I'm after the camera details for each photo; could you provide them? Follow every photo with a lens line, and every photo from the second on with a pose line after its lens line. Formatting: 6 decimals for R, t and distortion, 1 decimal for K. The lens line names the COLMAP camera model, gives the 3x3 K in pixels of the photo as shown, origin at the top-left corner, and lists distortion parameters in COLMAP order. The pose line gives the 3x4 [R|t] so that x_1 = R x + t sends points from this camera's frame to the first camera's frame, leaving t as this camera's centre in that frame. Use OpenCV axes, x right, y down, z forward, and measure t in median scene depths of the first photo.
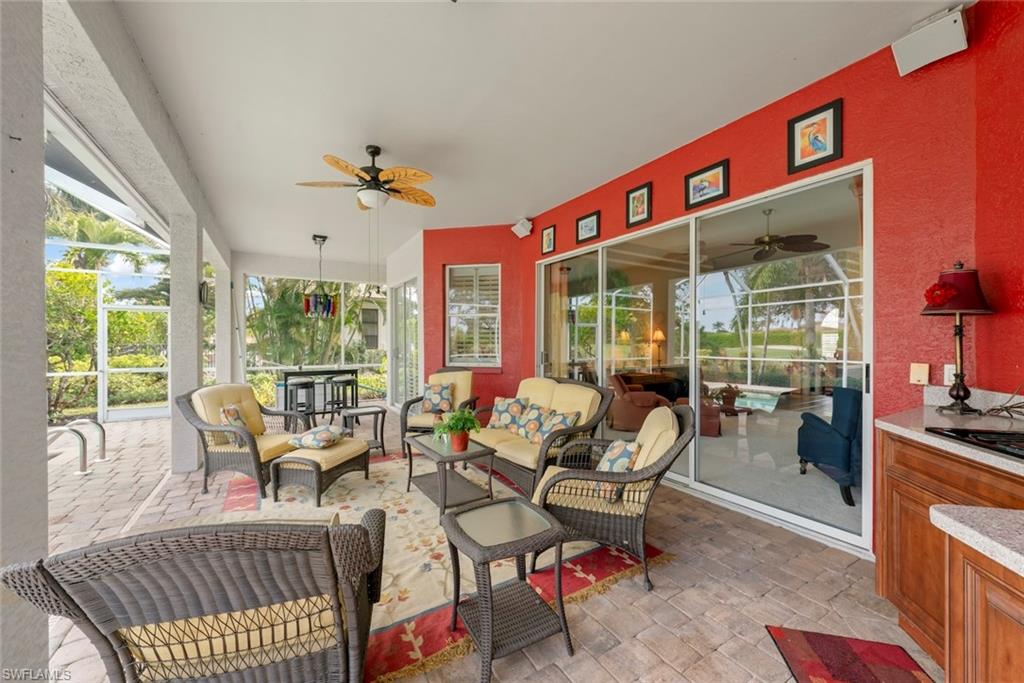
lens RADIAL K [[384.5, 0, 514.5], [0, 384.5, 344.1], [0, 0, 1]] dist [-0.001360, -0.000059]
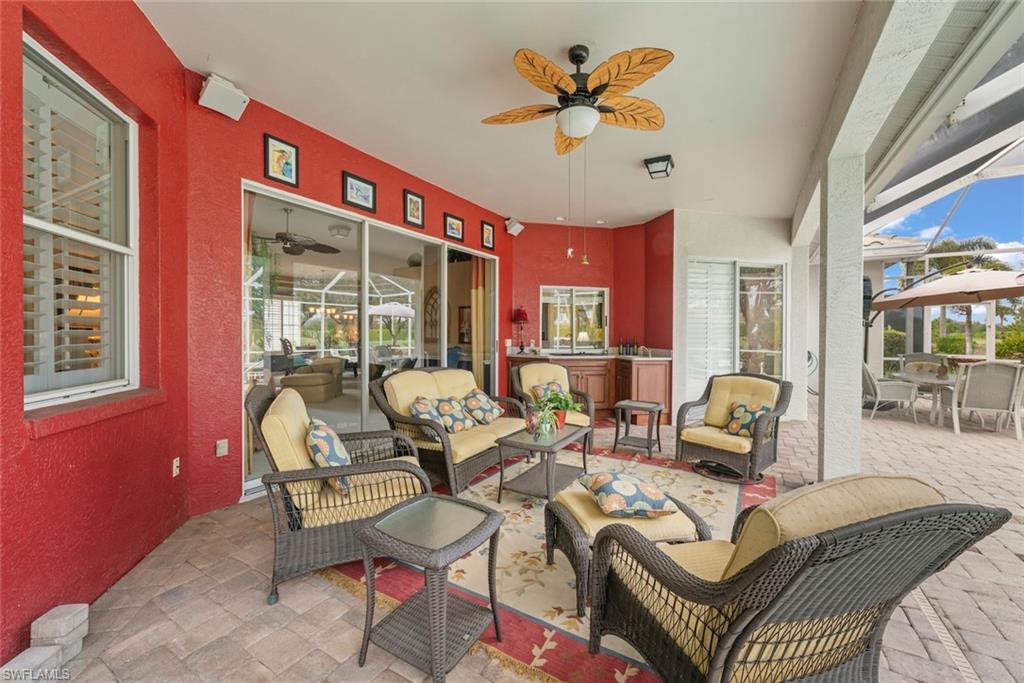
lens RADIAL K [[412.9, 0, 499.8], [0, 412.9, 337.6], [0, 0, 1]] dist [-0.009582, -0.000140]
pose [[-0.433939, -0.001924, 0.900940, -0.852120], [0.002276, 0.999992, 0.003232, 0.009393], [-0.900939, 0.003453, -0.433932, 1.276987]]
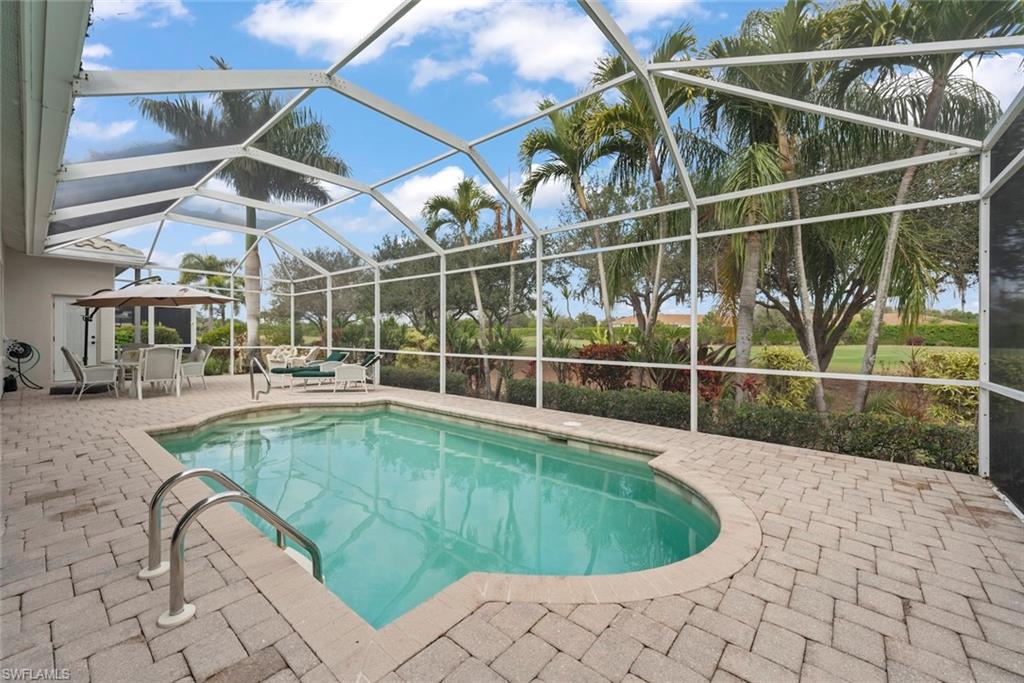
lens RADIAL K [[399.6, 0, 541.8], [0, 399.6, 336.0], [0, 0, 1]] dist [0.000143, -0.000112]
pose [[-0.943964, -0.002136, -0.330042, -1.427783], [-0.003764, 0.999984, 0.004295, 0.030624], [0.330028, 0.005297, -0.943956, 1.640648]]
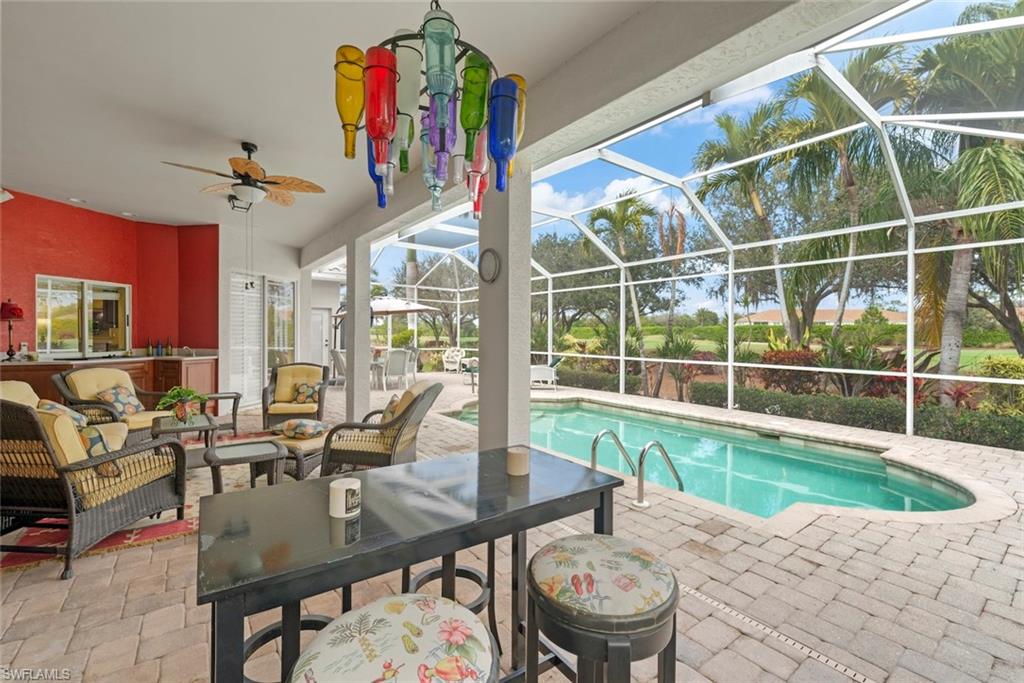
lens RADIAL K [[445.8, 0, 525.9], [0, 445.8, 337.8], [0, 0, 1]] dist [-0.002513, -0.000250]
pose [[-0.995727, 0.000554, -0.092349, -0.860356], [-0.000674, 0.999912, 0.013273, -0.010845], [0.092348, 0.013278, -0.995638, 1.985103]]
